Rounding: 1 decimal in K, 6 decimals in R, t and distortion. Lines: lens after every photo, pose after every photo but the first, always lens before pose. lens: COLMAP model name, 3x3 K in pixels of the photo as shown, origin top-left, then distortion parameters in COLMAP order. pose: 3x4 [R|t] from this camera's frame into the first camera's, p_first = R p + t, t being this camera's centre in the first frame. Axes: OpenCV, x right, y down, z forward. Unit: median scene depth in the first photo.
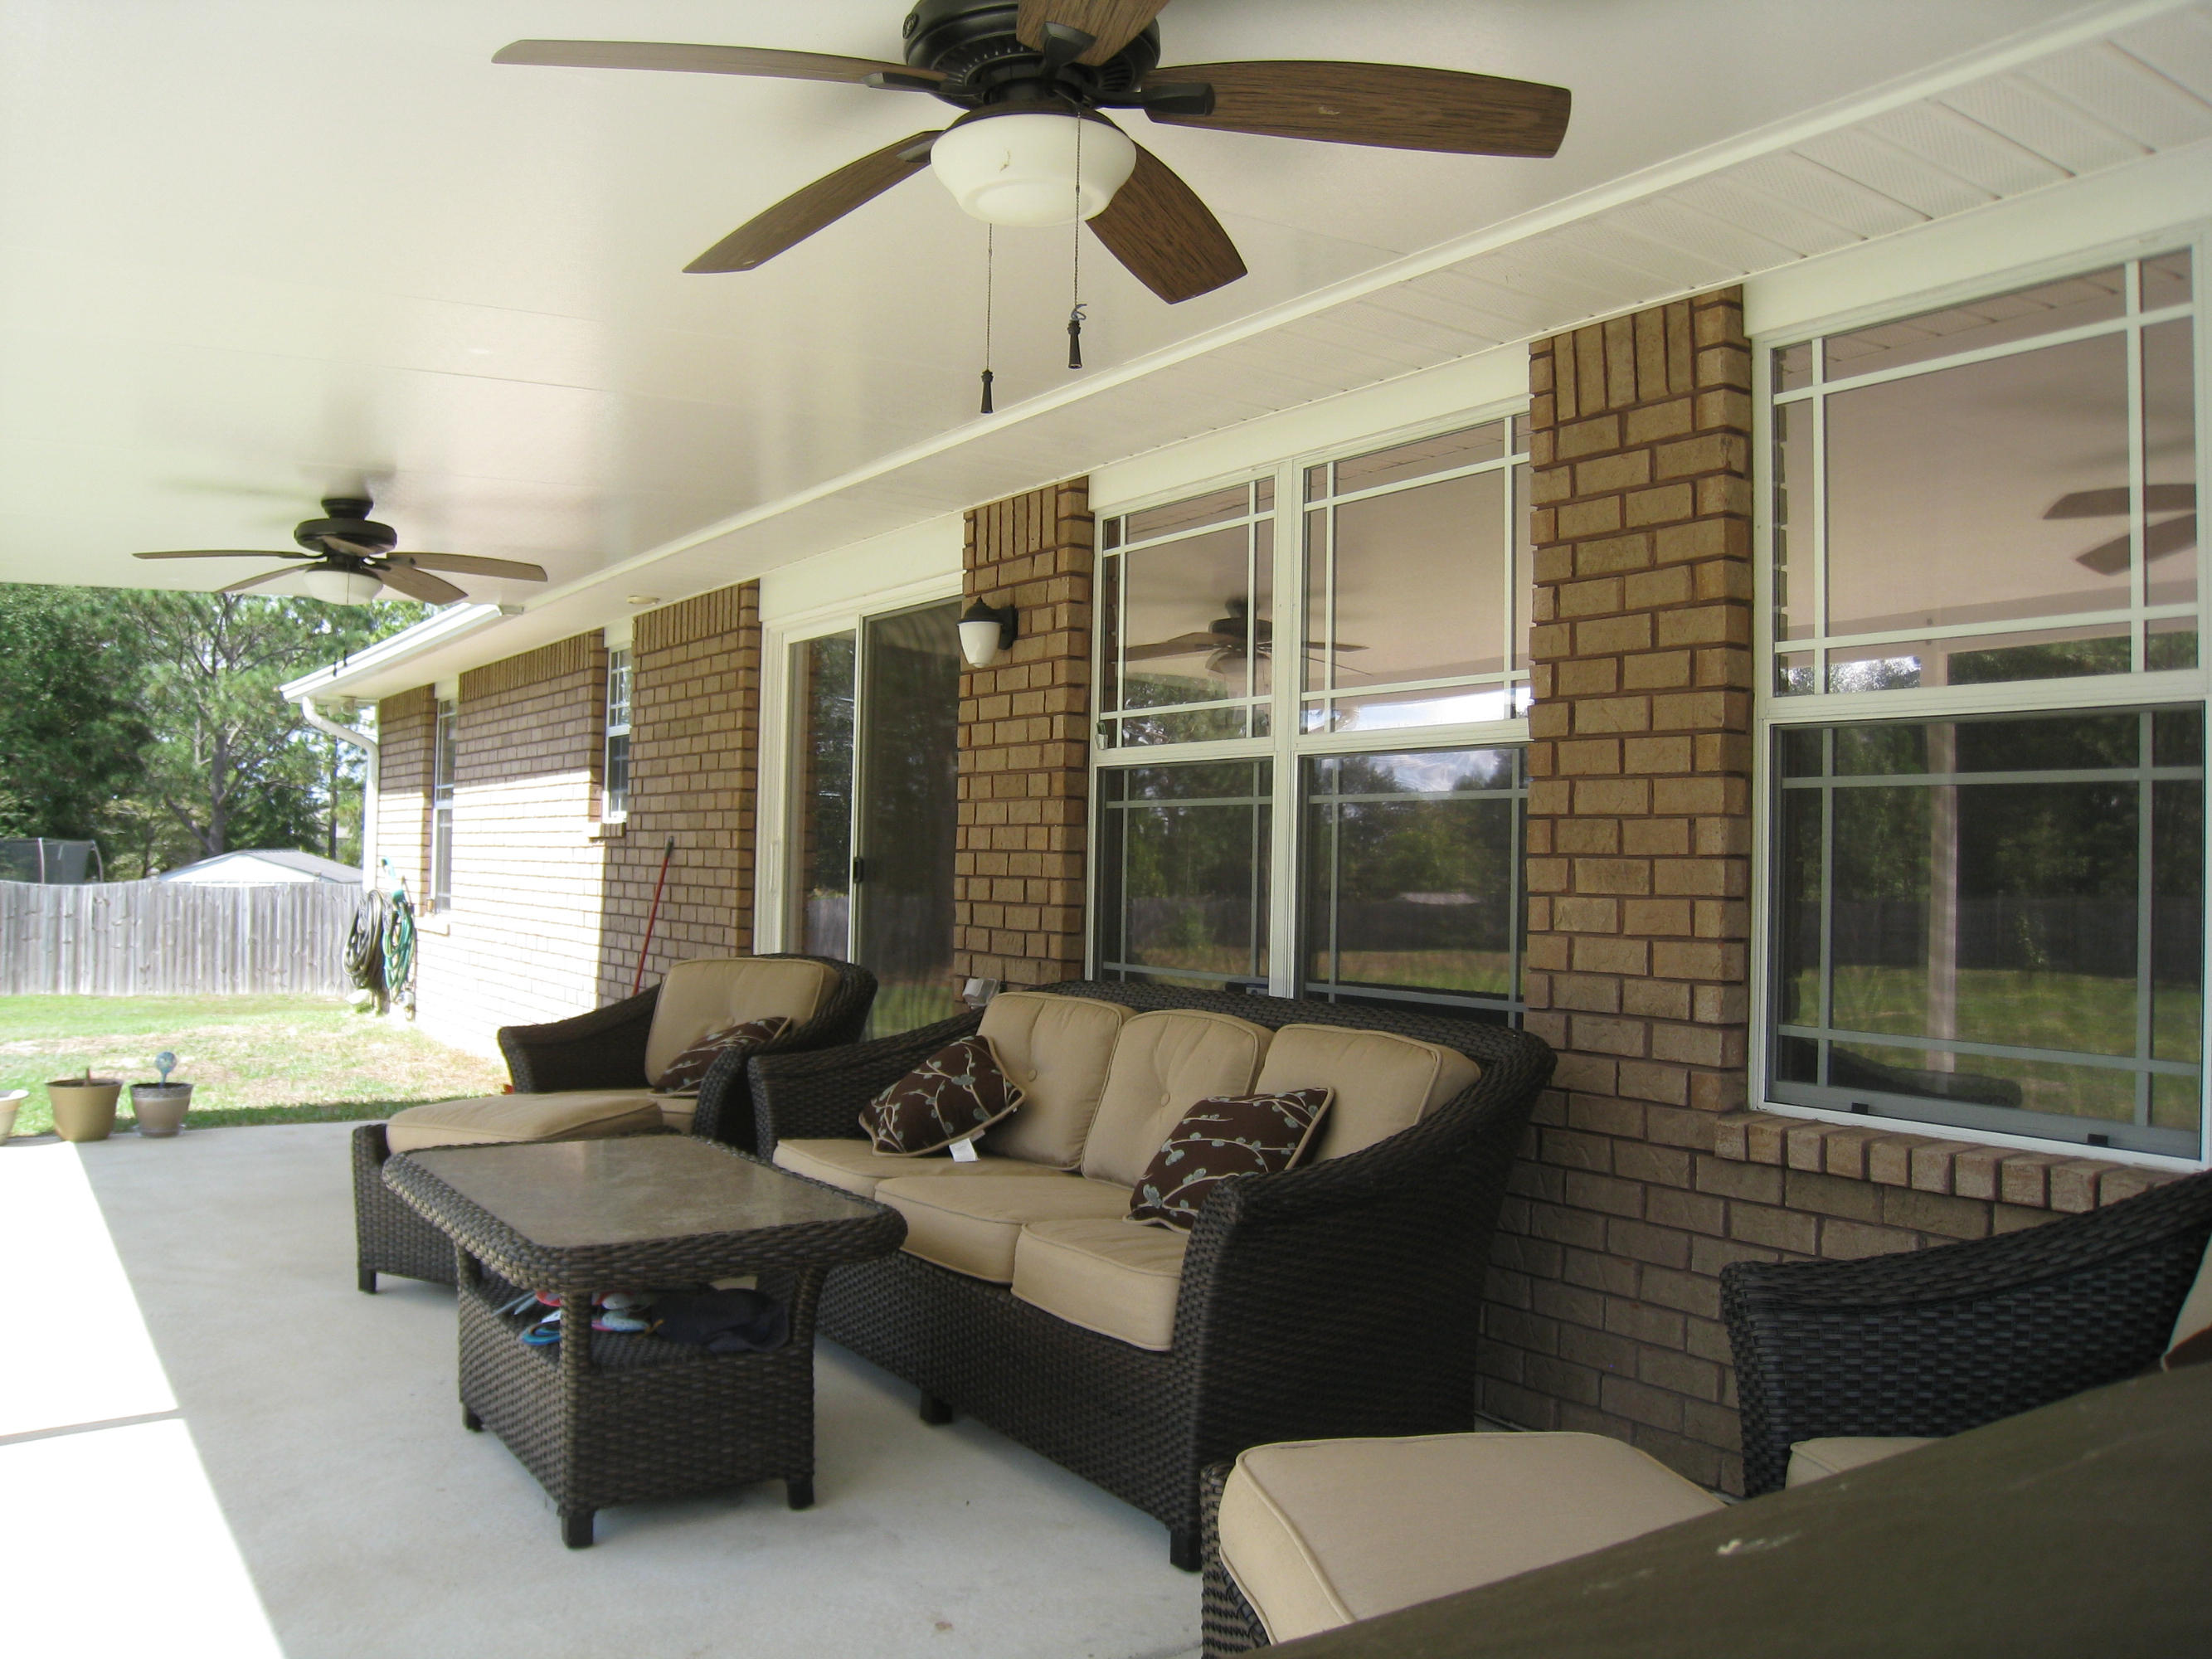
lens RADIAL K [[1822.2, 0, 1104.6], [0, 1822.2, 827.2], [0, 0, 1]] dist [-0.163187, 0.103788]
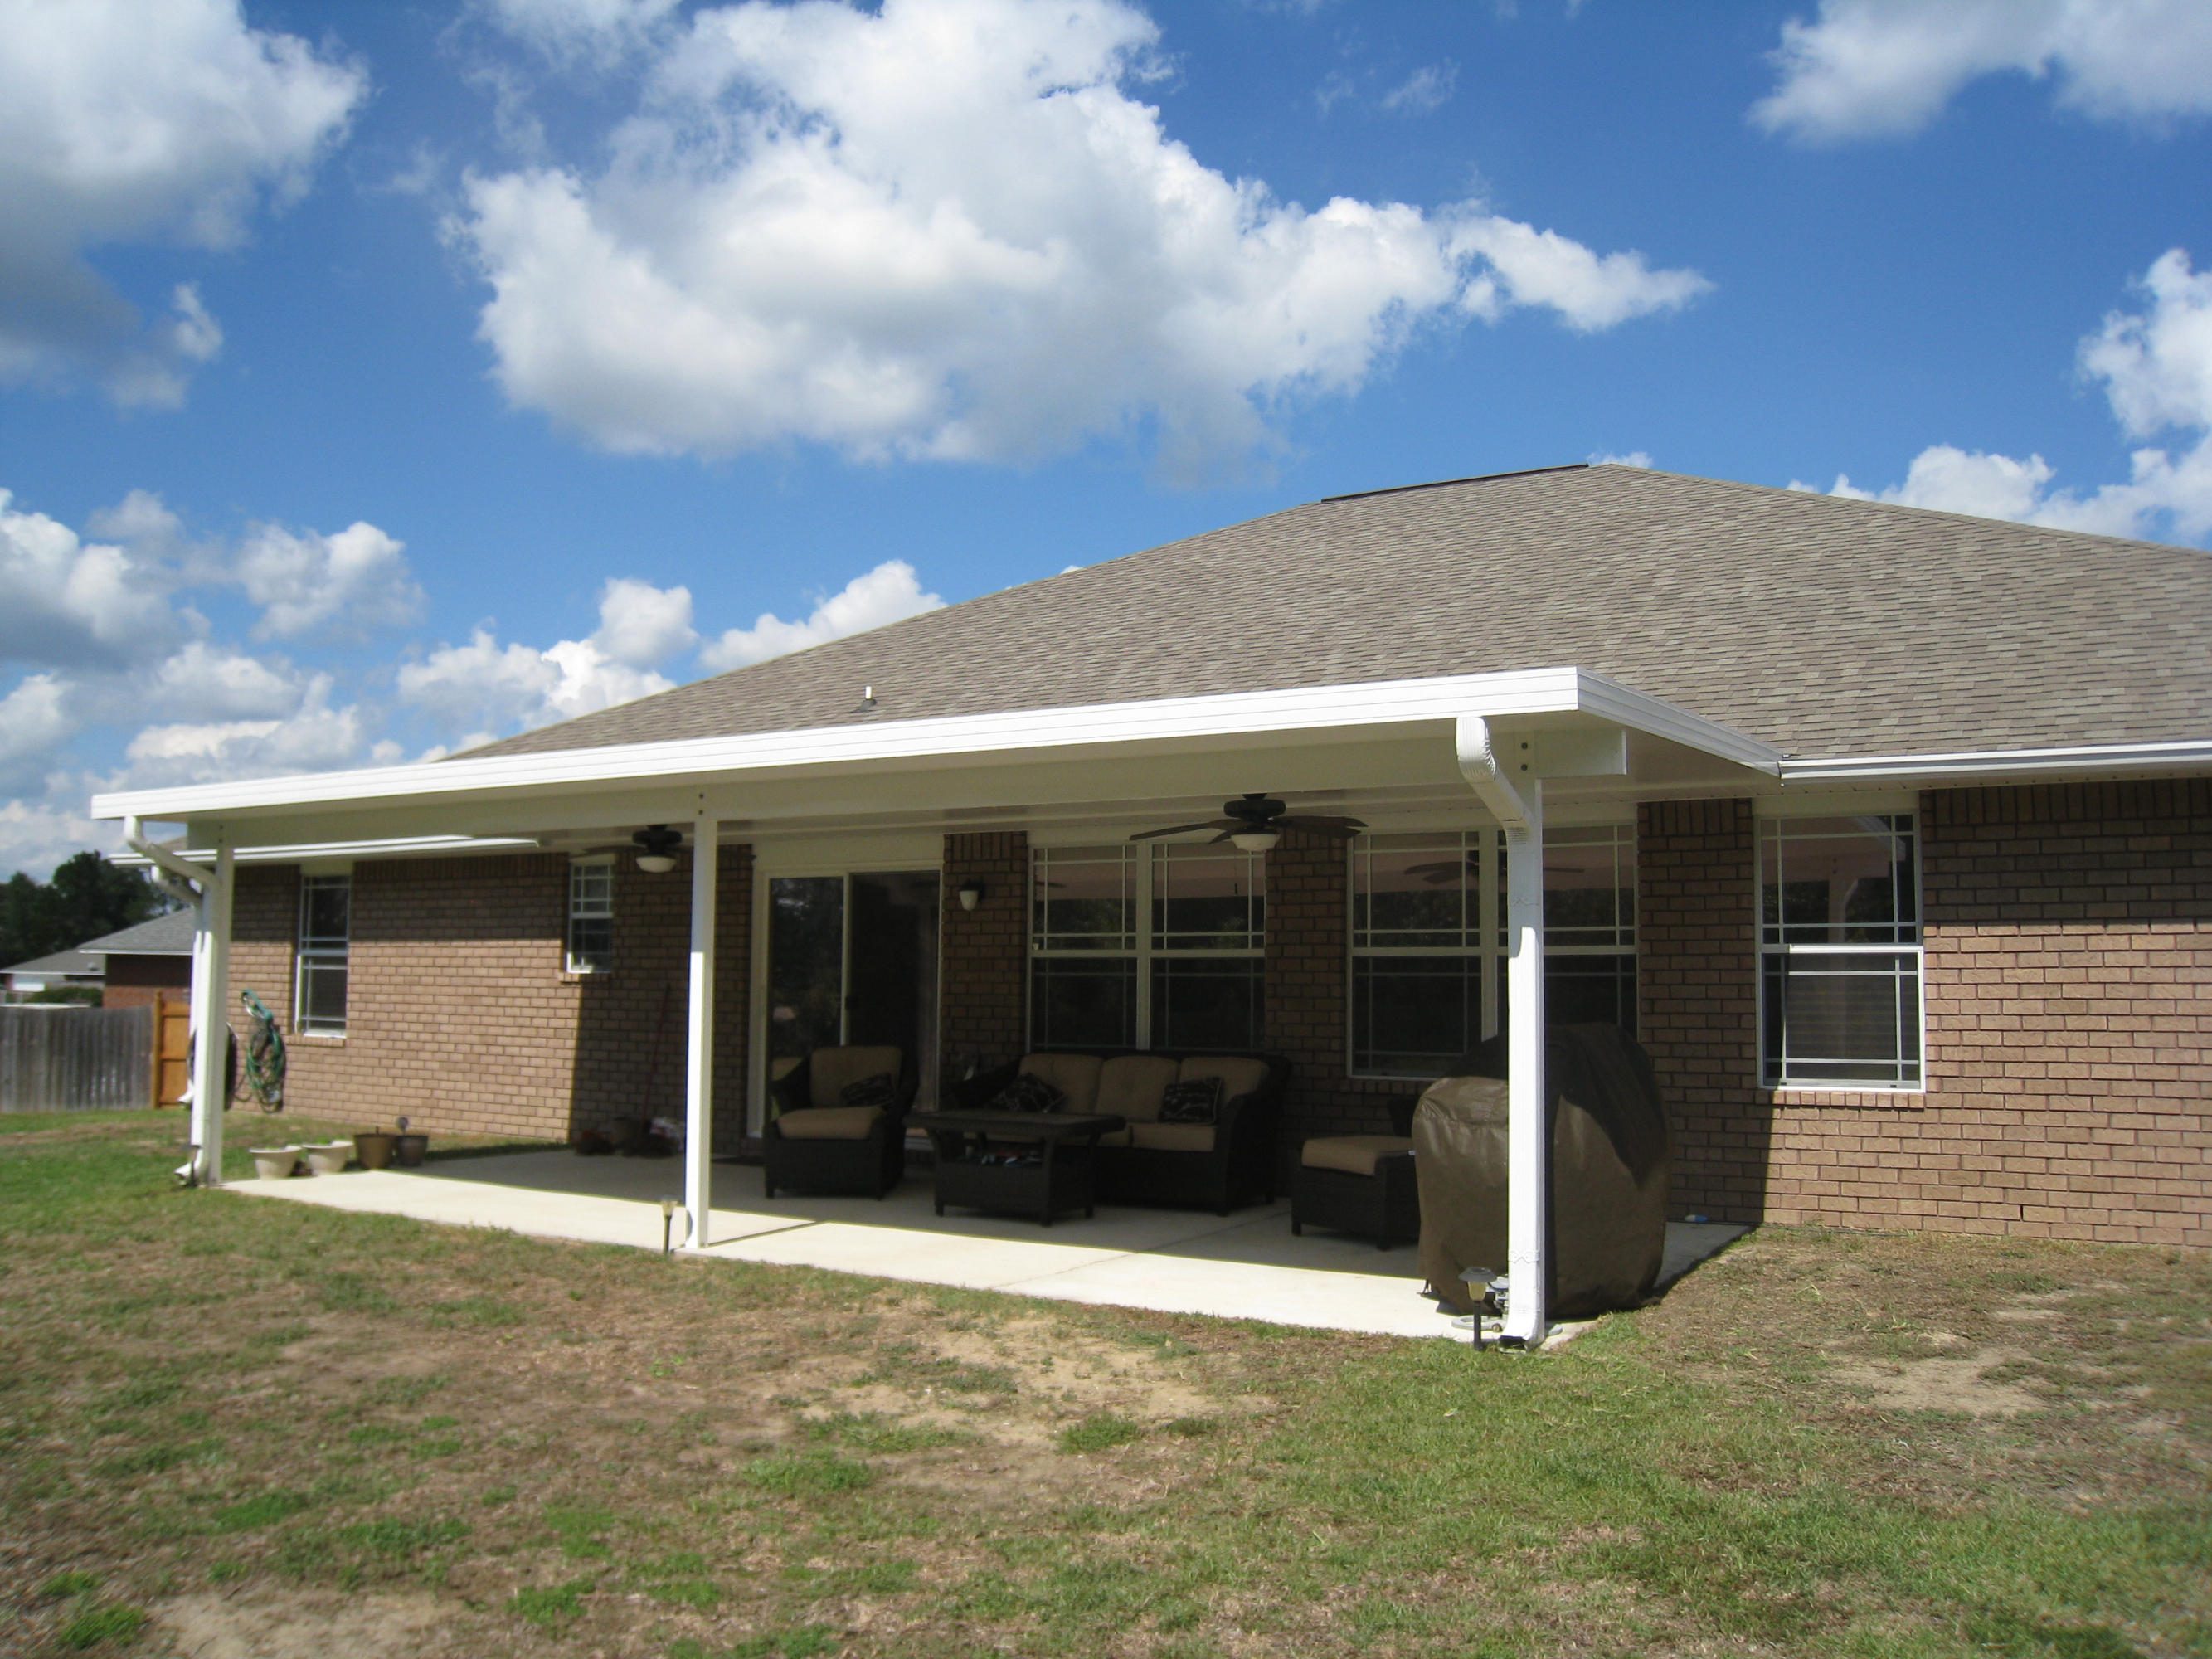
lens RADIAL K [[1822.2, 0, 1107.0], [0, 1822.2, 825.9], [0, 0, 1]] dist [-0.163187, 0.103788]
pose [[0.906740, 0.024207, 0.420994, -0.649440], [0.001609, 0.998145, -0.060859, -0.043029], [-0.421686, 0.055860, 0.905019, -0.818720]]
